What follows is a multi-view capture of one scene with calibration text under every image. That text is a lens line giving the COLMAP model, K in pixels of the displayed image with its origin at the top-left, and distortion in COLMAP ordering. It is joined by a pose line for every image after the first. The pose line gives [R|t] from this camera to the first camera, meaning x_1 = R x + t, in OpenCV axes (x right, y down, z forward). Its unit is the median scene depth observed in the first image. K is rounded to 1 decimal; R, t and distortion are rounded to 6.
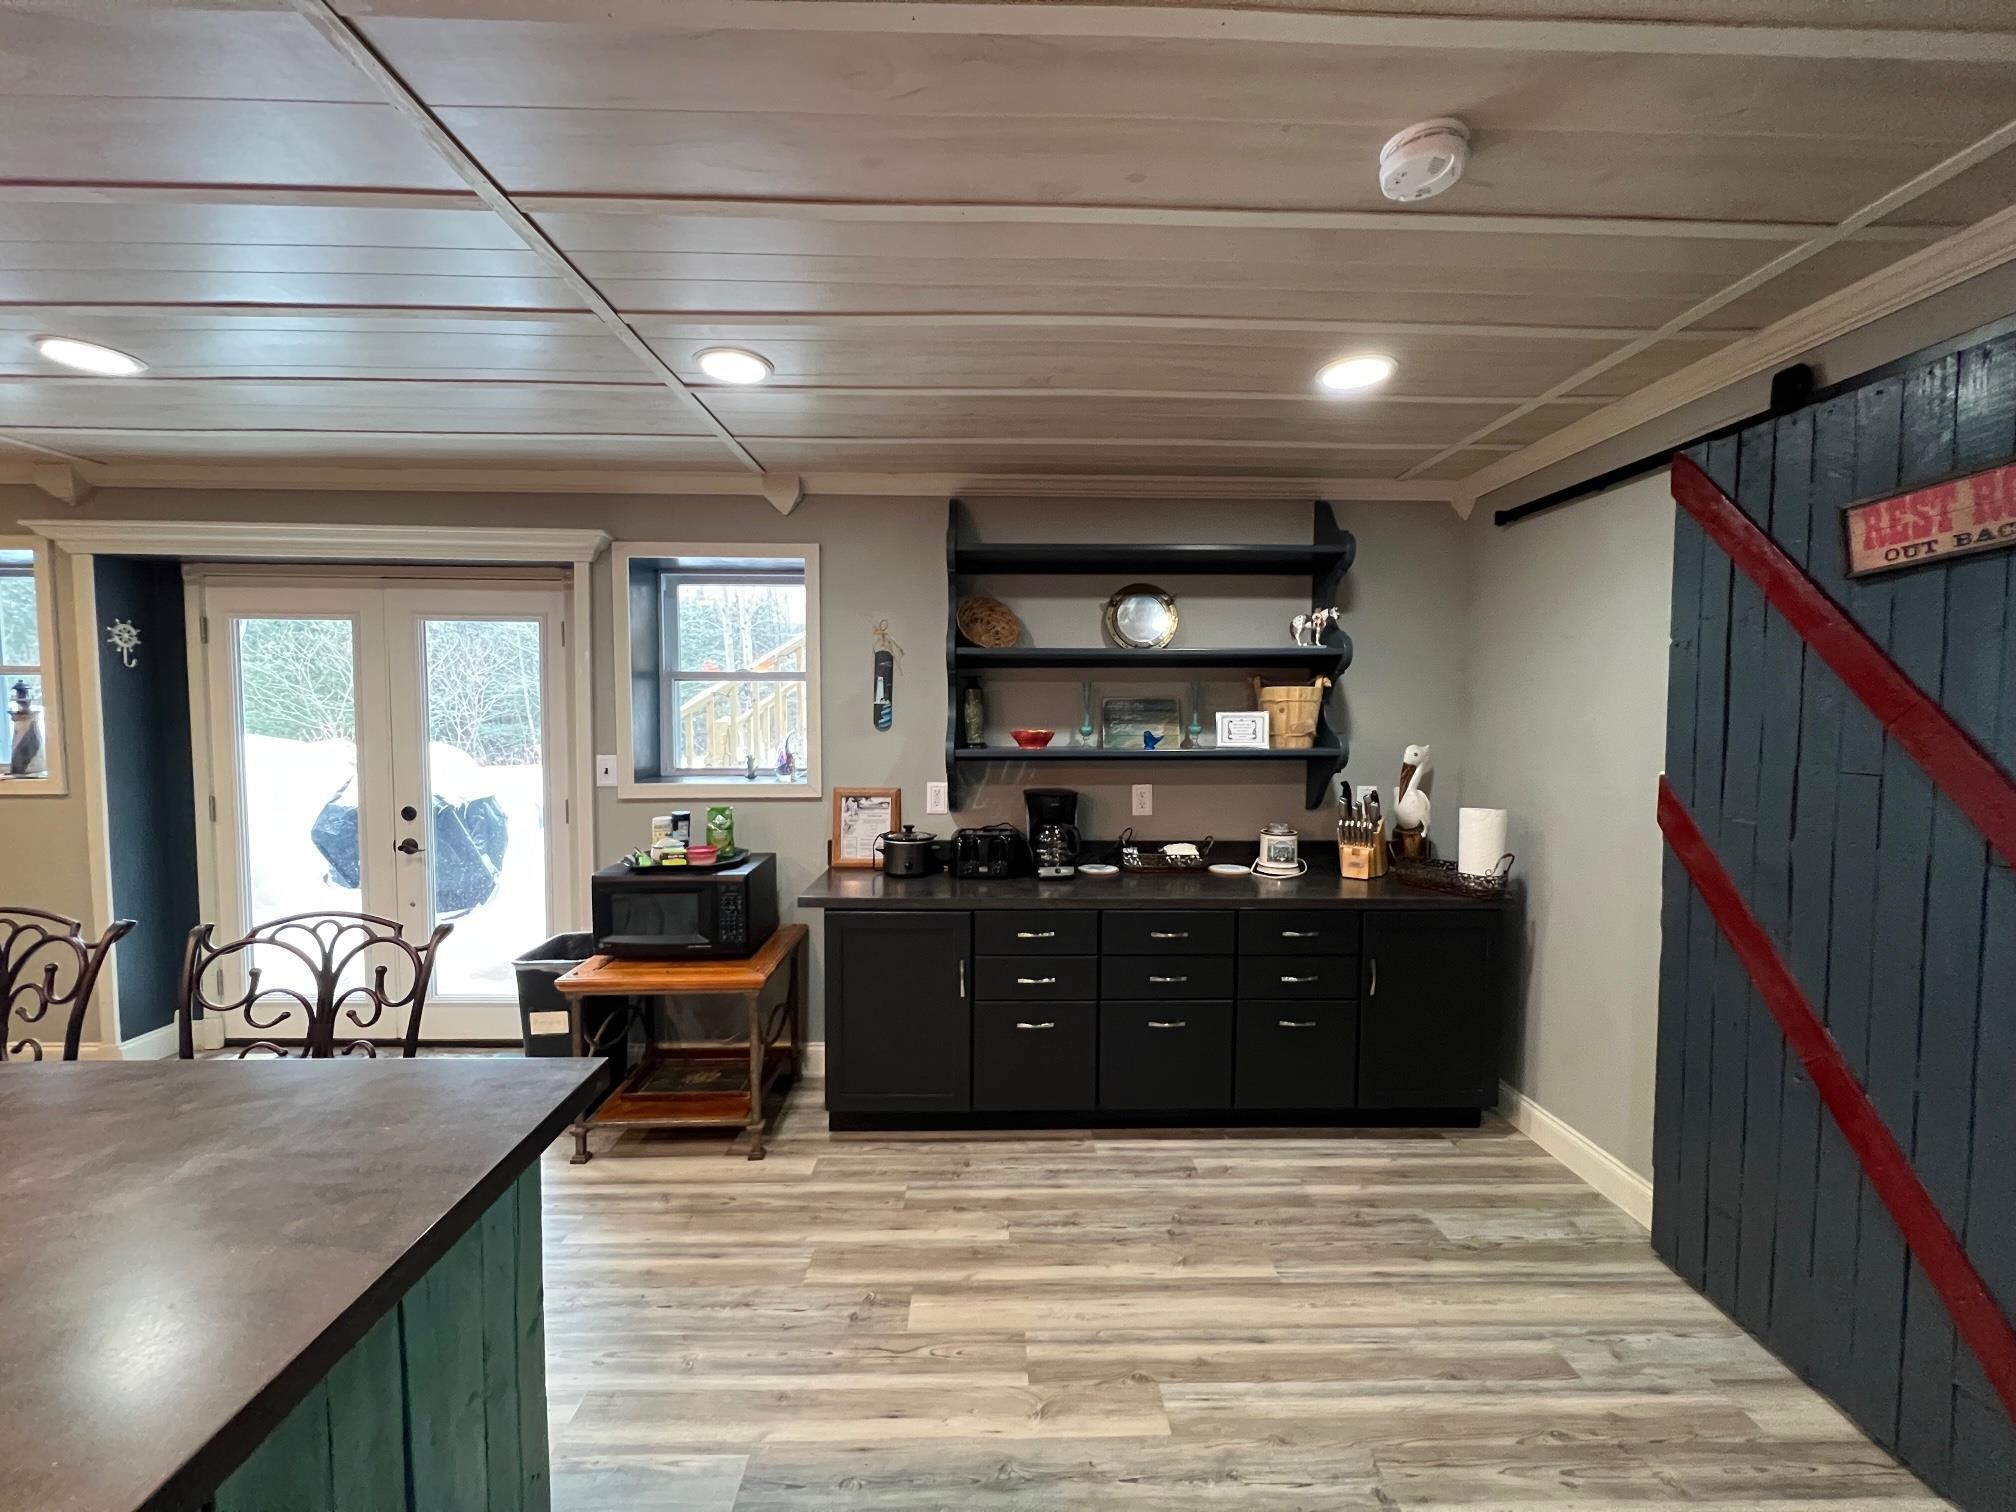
lens RADIAL K [[806.2, 0, 1006.3], [0, 806.2, 755.6], [0, 0, 1]] dist [-0.002095, 0.000643]
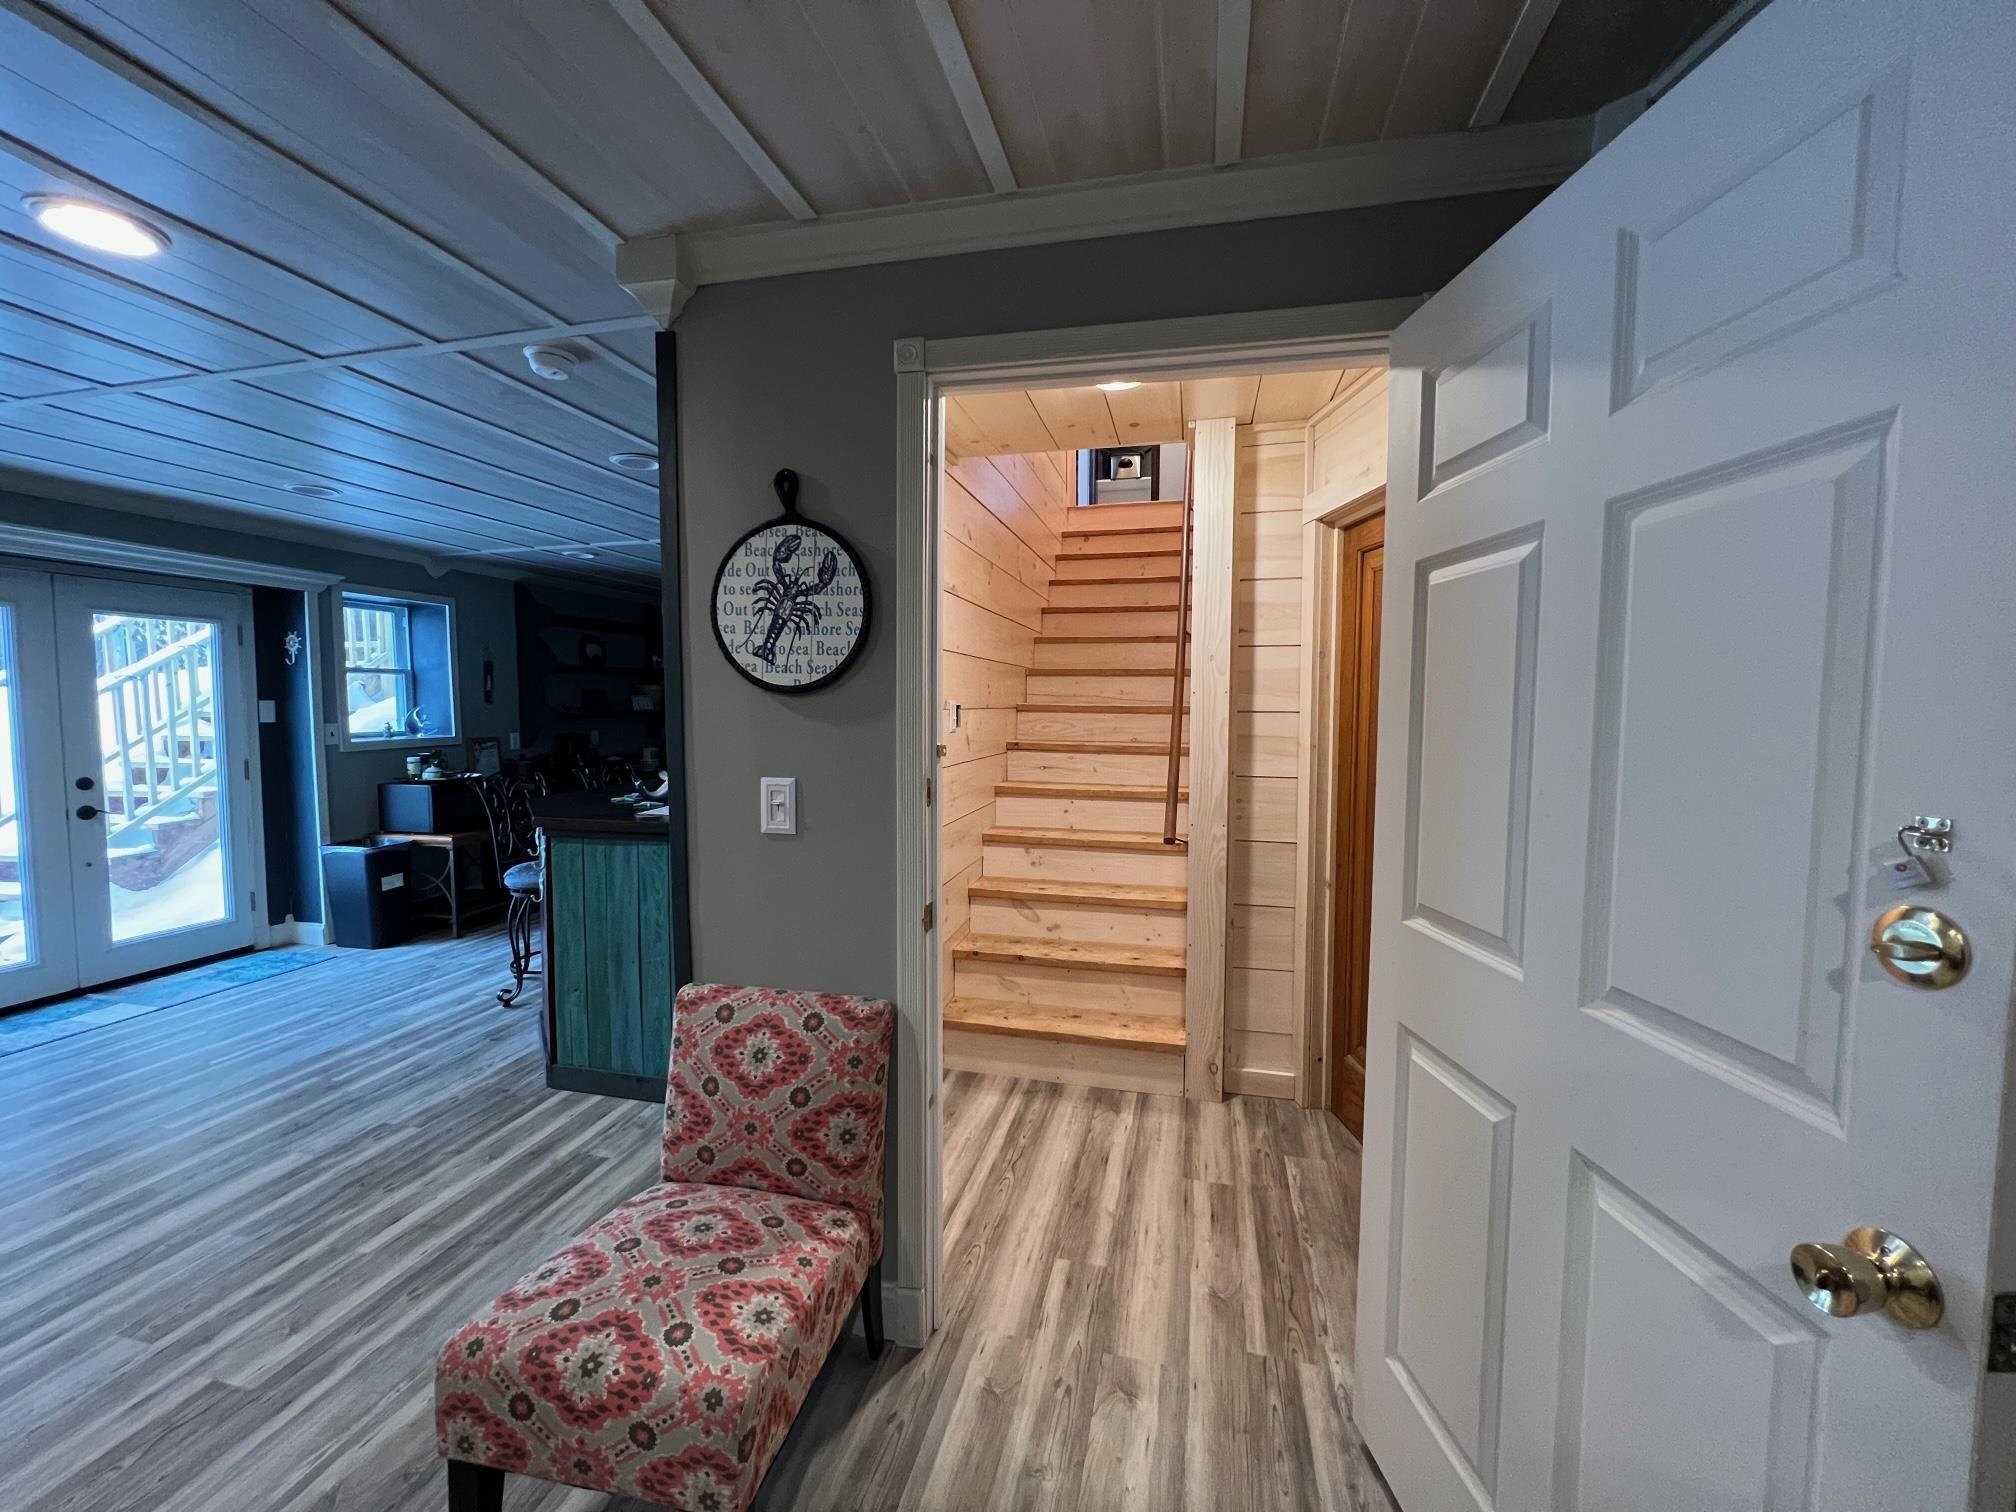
lens RADIAL K [[806.2, 0, 1006.3], [0, 806.2, 755.6], [0, 0, 1]] dist [-0.002095, 0.000643]
pose [[0.250660, -0.069368, 0.965587, -1.601477], [0.045111, 0.997183, 0.059927, 0.025867], [-0.967024, 0.028537, 0.253083, -0.566315]]
